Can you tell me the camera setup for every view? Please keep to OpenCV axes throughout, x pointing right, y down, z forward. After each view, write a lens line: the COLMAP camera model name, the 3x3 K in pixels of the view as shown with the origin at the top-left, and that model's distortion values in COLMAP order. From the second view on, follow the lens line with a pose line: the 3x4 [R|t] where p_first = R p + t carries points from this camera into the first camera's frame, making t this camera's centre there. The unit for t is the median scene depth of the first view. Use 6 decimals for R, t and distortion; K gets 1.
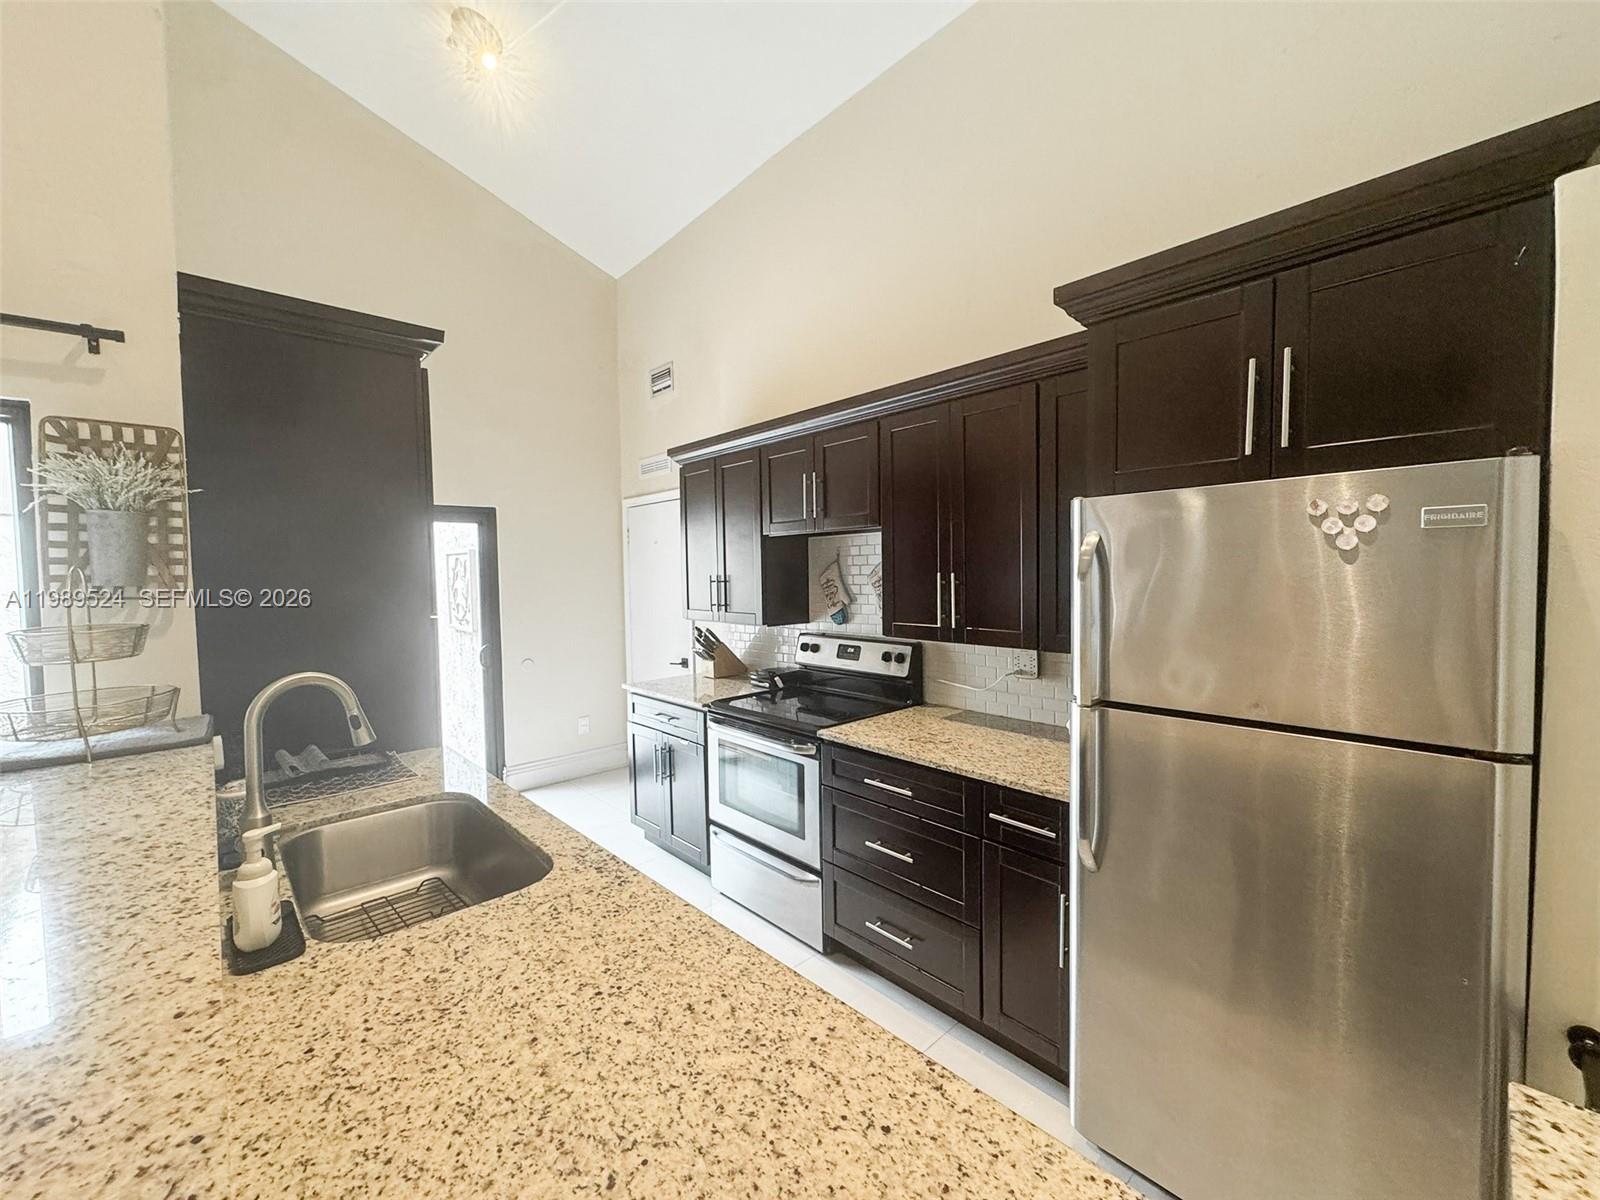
lens RADIAL K [[637.4, 0, 797.2], [0, 637.4, 599.7], [0, 0, 1]] dist [-0.003657, 0.000114]
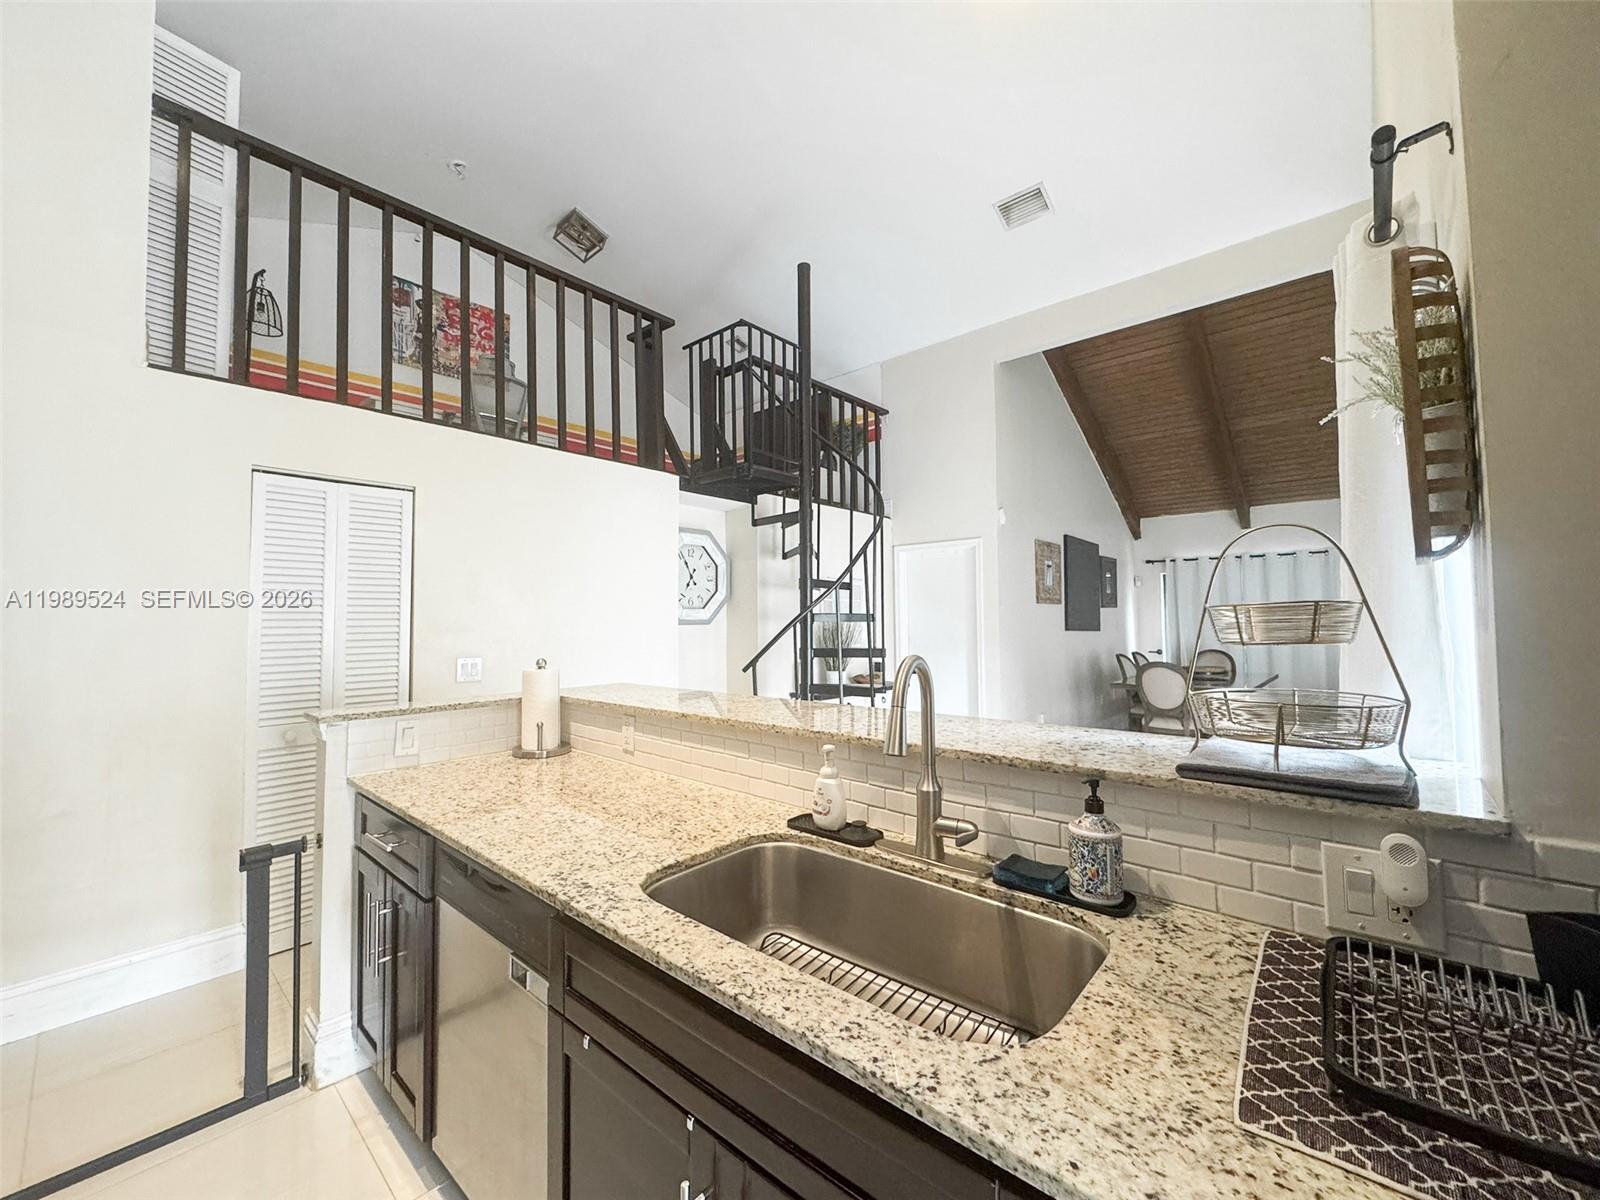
lens RADIAL K [[637.4, 0, 799.1], [0, 637.4, 596.6], [0, 0, 1]] dist [-0.003657, 0.000114]
pose [[-0.994630, 0.020492, -0.101450, -0.215493], [0.019643, 0.999763, 0.009363, 0.007375], [0.101618, 0.007320, -0.994797, 0.785573]]
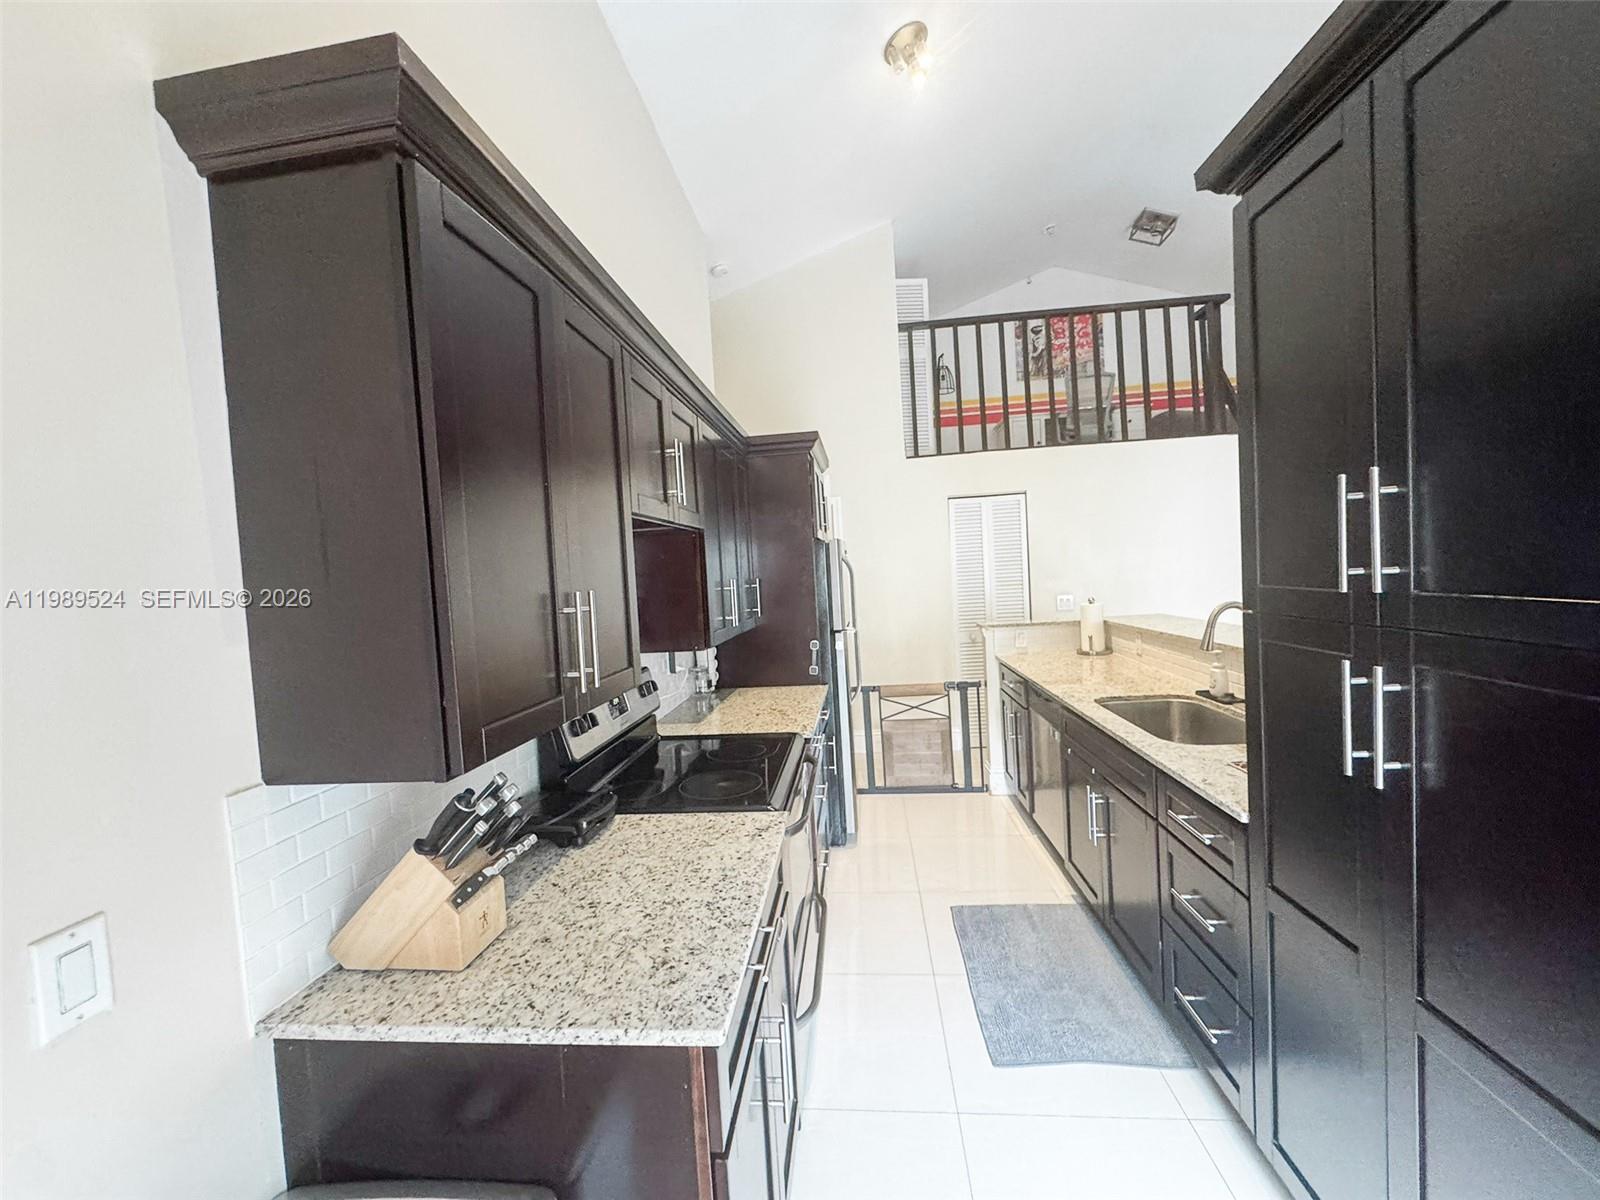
lens RADIAL K [[637.4, 0, 793.0], [0, 637.4, 598.3], [0, 0, 1]] dist [-0.003657, 0.000114]
pose [[-0.658963, 0.022175, 0.751848, -0.535086], [0.102605, 0.992872, 0.060645, -0.051625], [-0.745144, 0.117106, -0.656541, 1.257008]]
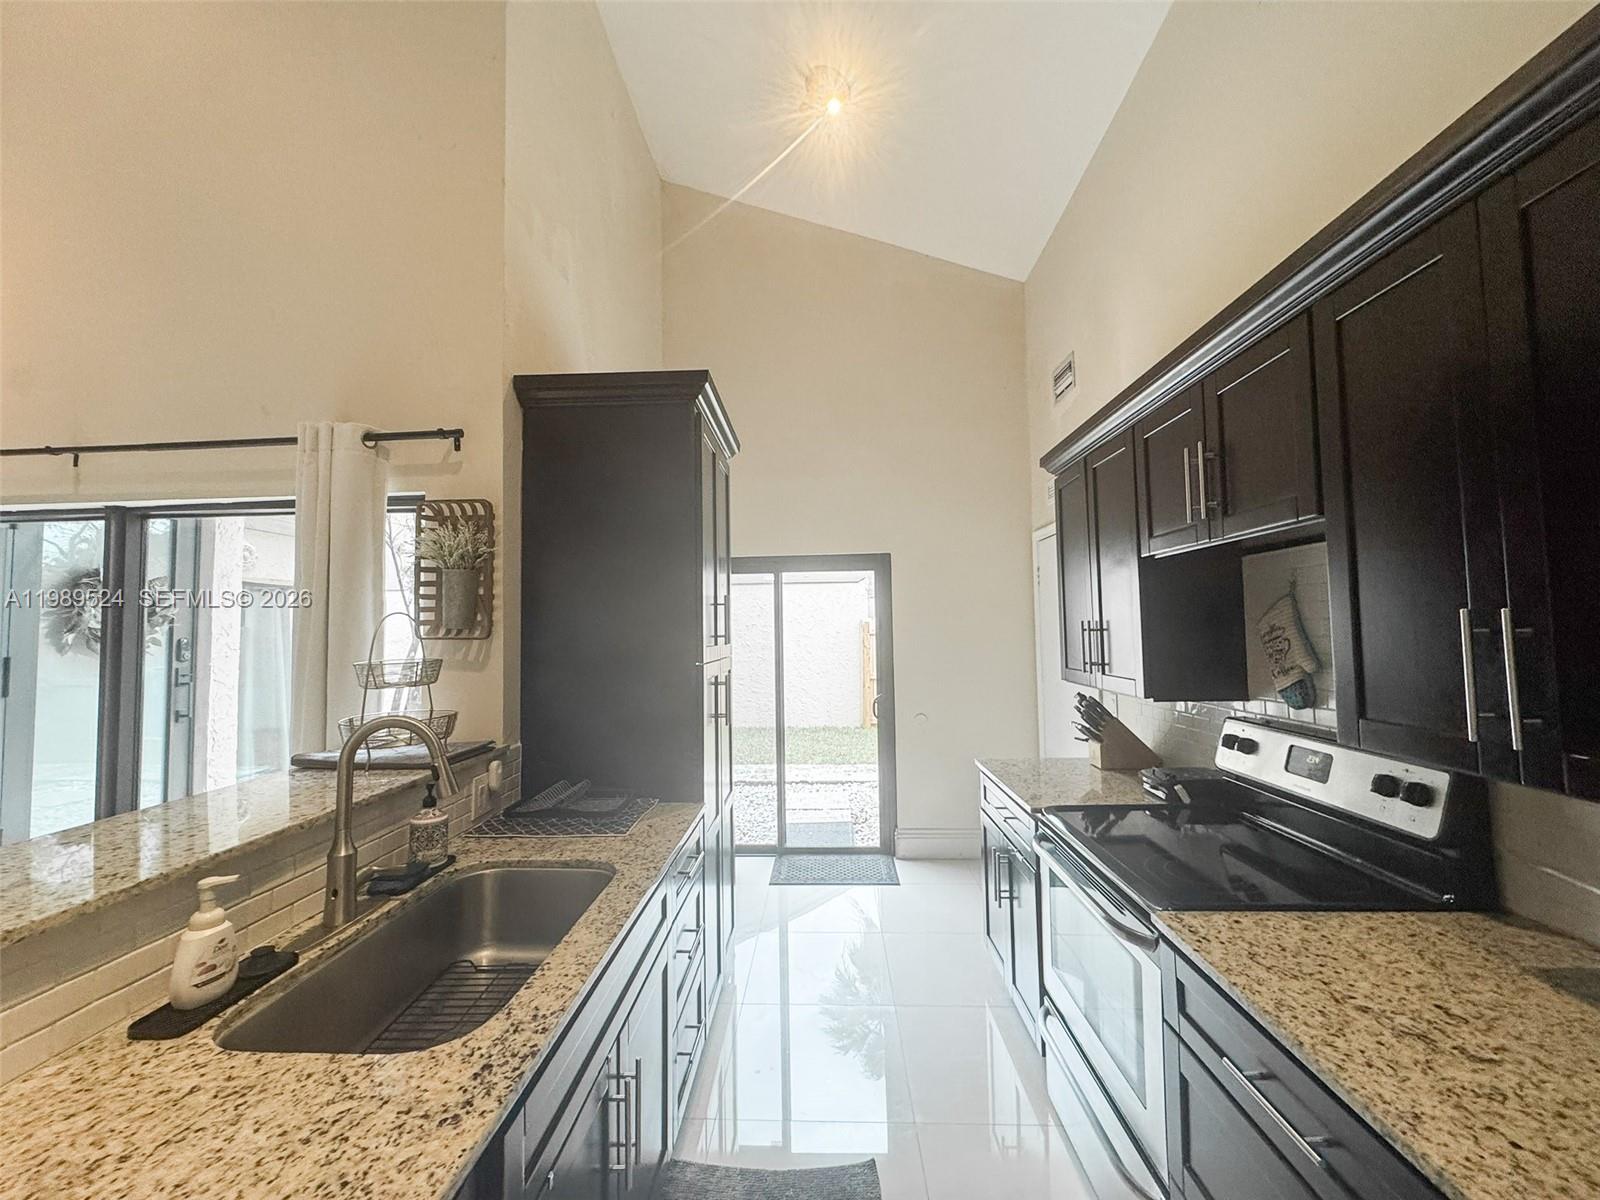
lens RADIAL K [[637.4, 0, 799.3], [0, 637.4, 596.8], [0, 0, 1]] dist [-0.003657, 0.000114]
pose [[0.703942, -0.031627, -0.709553, 0.157994], [-0.027069, 0.997088, -0.071298, -0.006567], [0.709741, 0.069397, 0.701036, 0.305697]]
